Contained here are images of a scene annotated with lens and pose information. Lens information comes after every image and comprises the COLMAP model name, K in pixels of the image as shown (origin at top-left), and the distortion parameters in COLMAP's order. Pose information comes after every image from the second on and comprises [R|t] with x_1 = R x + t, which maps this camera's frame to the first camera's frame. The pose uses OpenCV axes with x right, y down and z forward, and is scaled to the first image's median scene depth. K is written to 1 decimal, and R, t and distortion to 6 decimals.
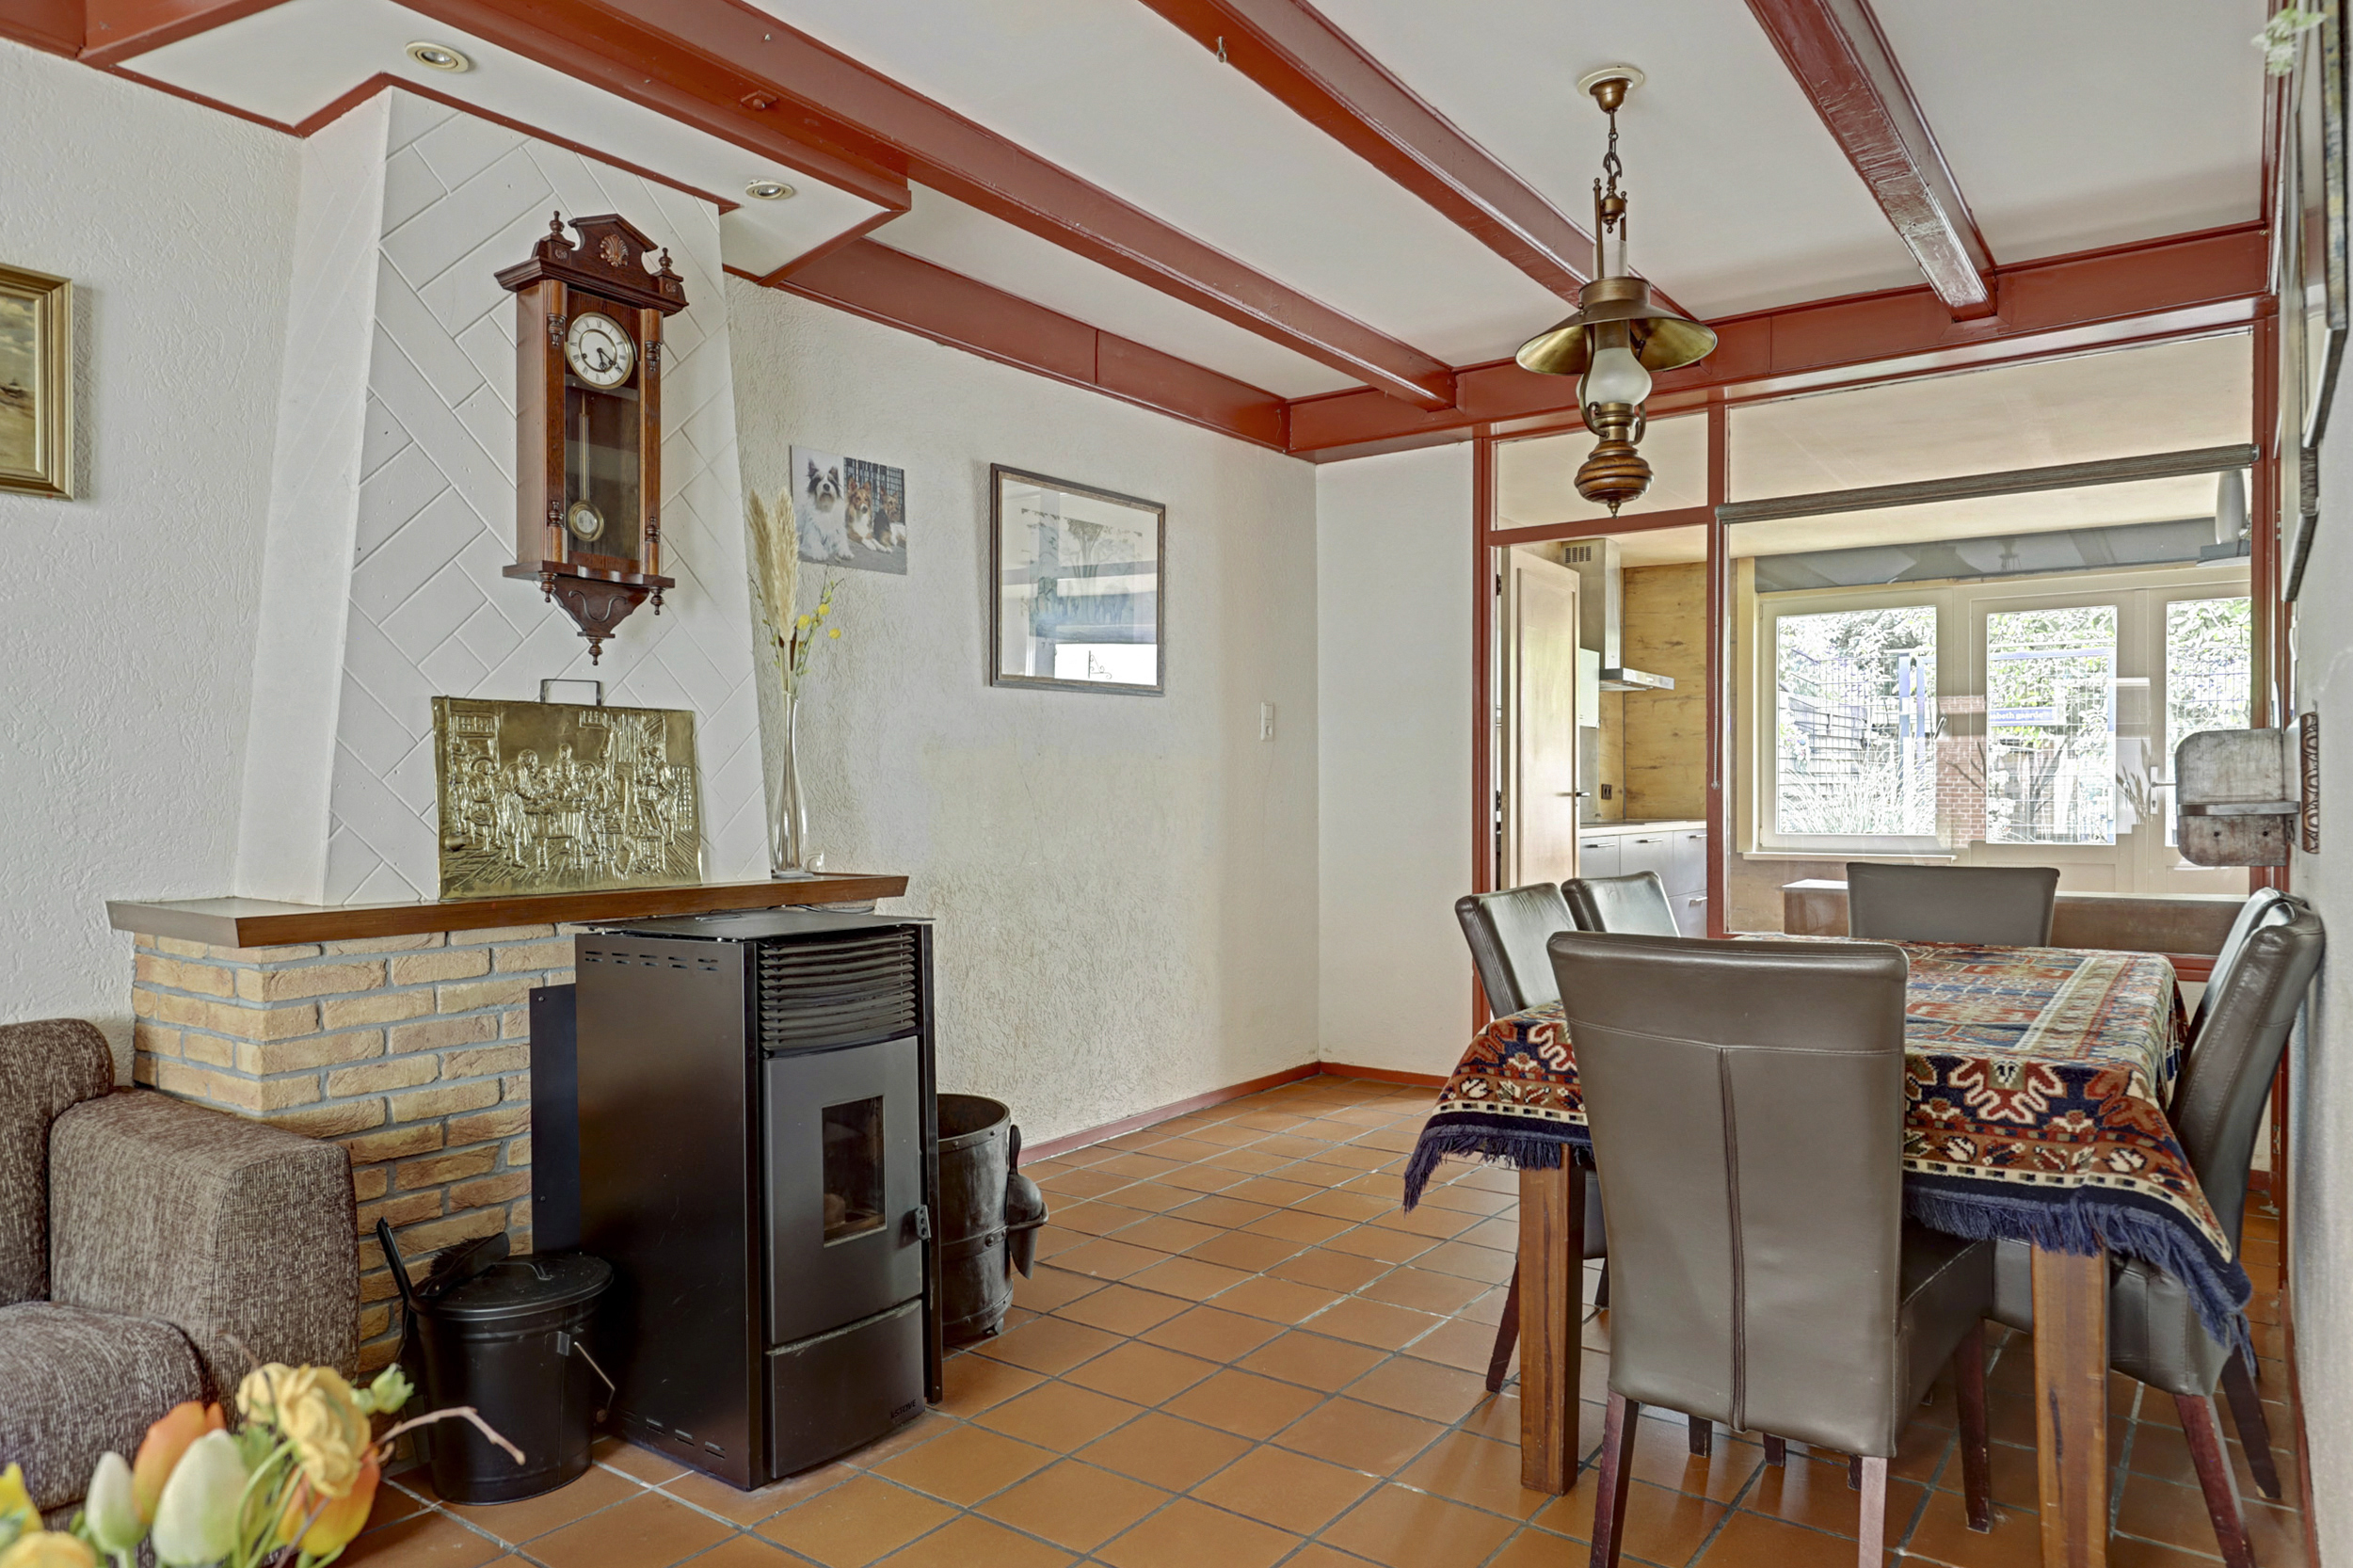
lens RADIAL K [[1471.6, 0, 1178.9], [0, 1471.6, 797.1], [0, 0, 1]] dist [0.000827, -0.000176]
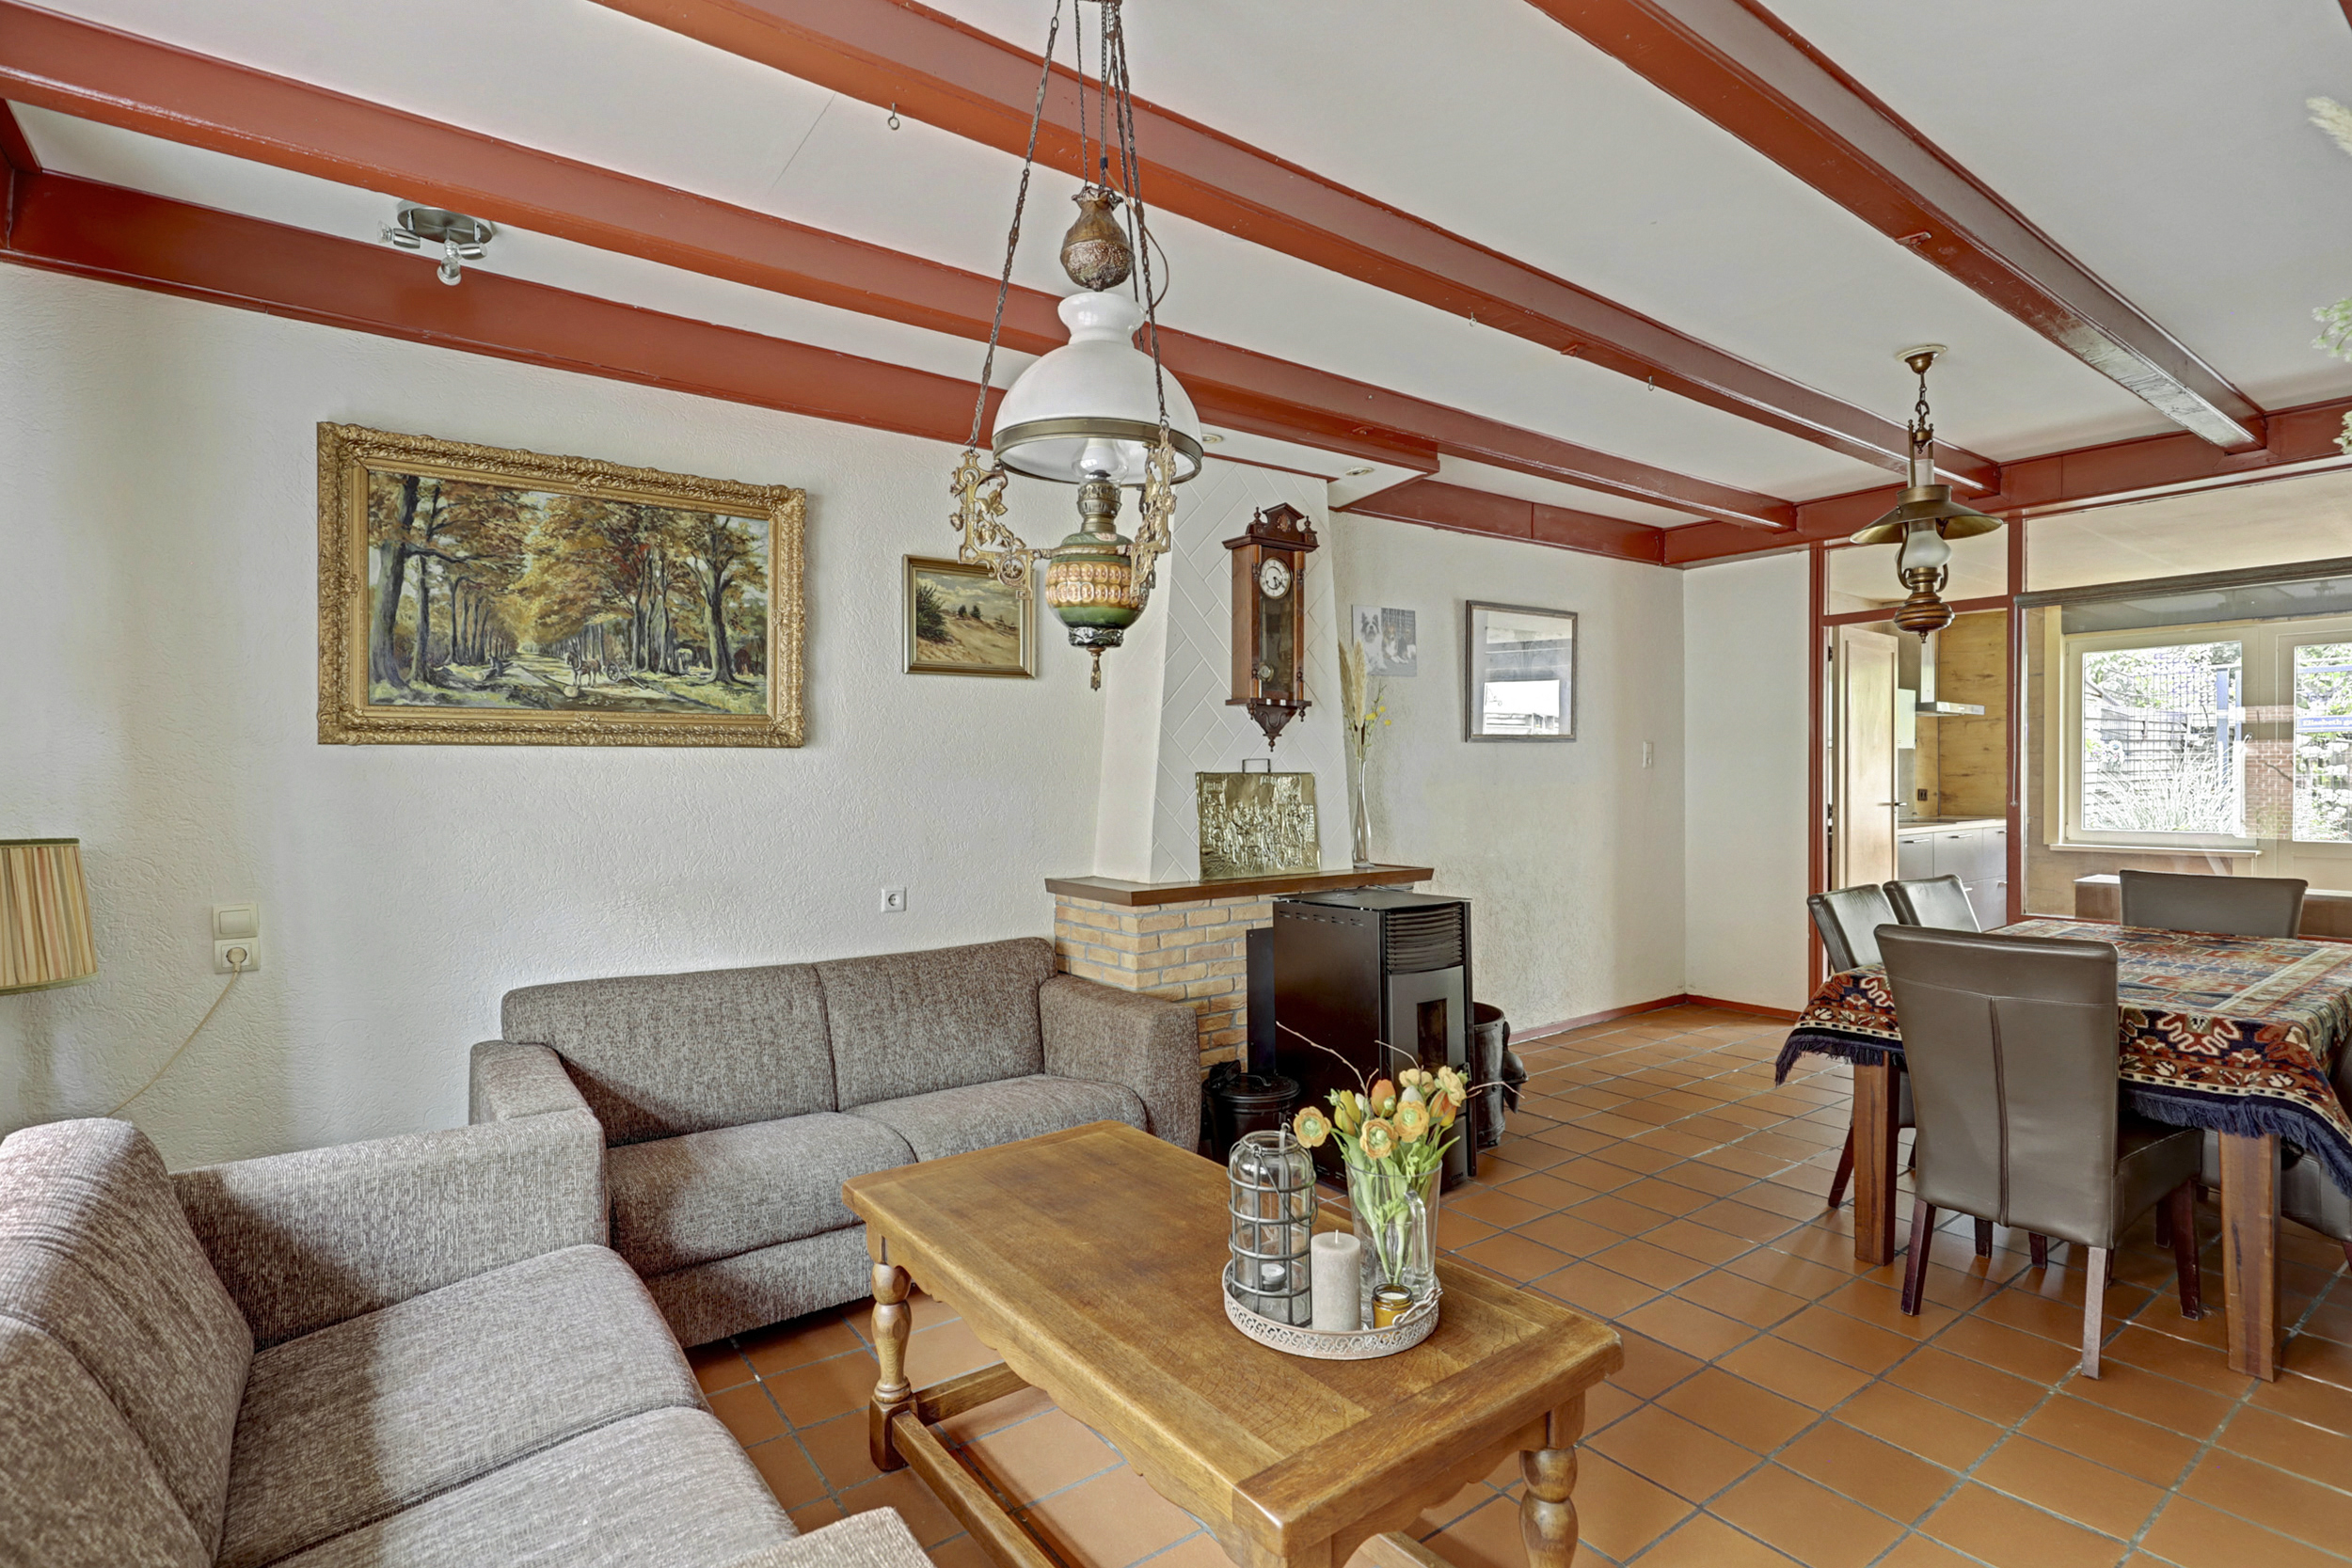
lens RADIAL K [[1124.6, 0, 1176.0], [0, 1124.6, 784.0], [0, 0, 1]] dist [0.000578, -0.000538]
pose [[0.953607, -0.000601, -0.301053, -0.091647], [0.002388, 0.999982, 0.005566, -0.056996], [0.301044, -0.006027, 0.953591, -0.346381]]
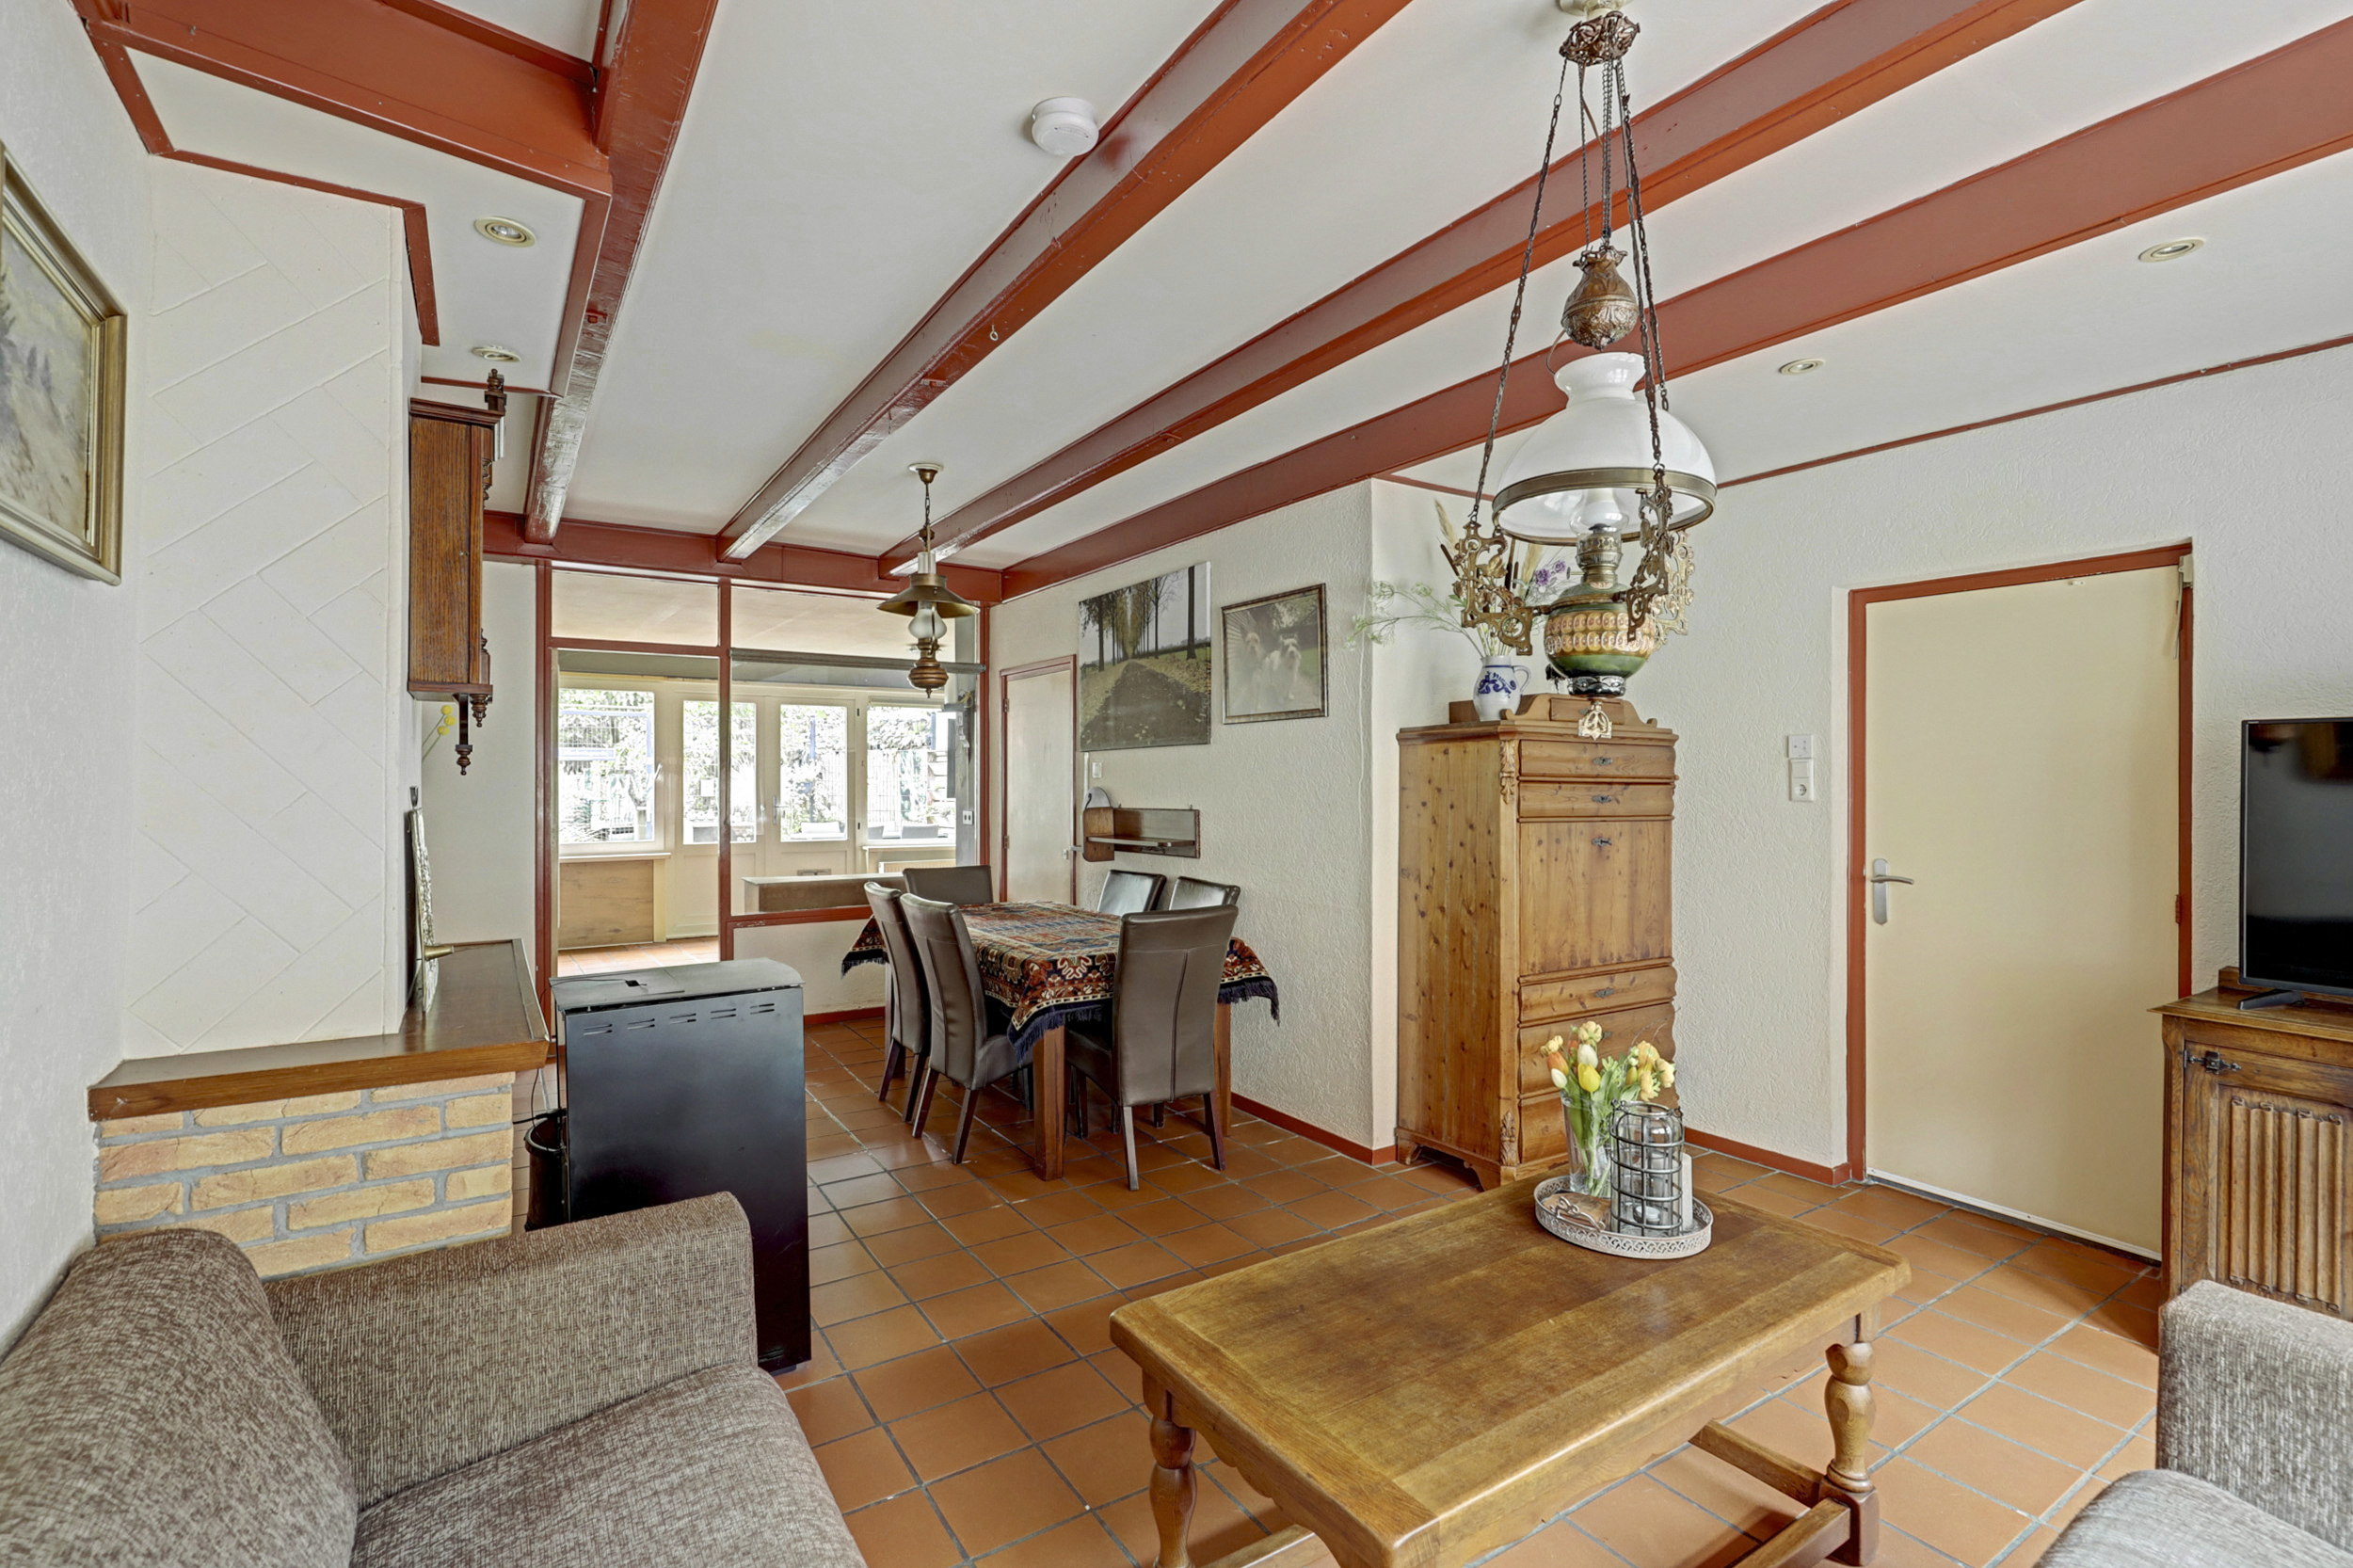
lens RADIAL K [[1075.2, 0, 1170.3], [0, 1075.2, 791.7], [0, 0, 1]] dist [-0.001079, -0.000531]
pose [[0.356167, -0.004147, 0.934413, -0.938921], [0.000531, 0.999991, 0.004235, -0.079860], [-0.934422, -0.001012, 0.356166, 0.227883]]
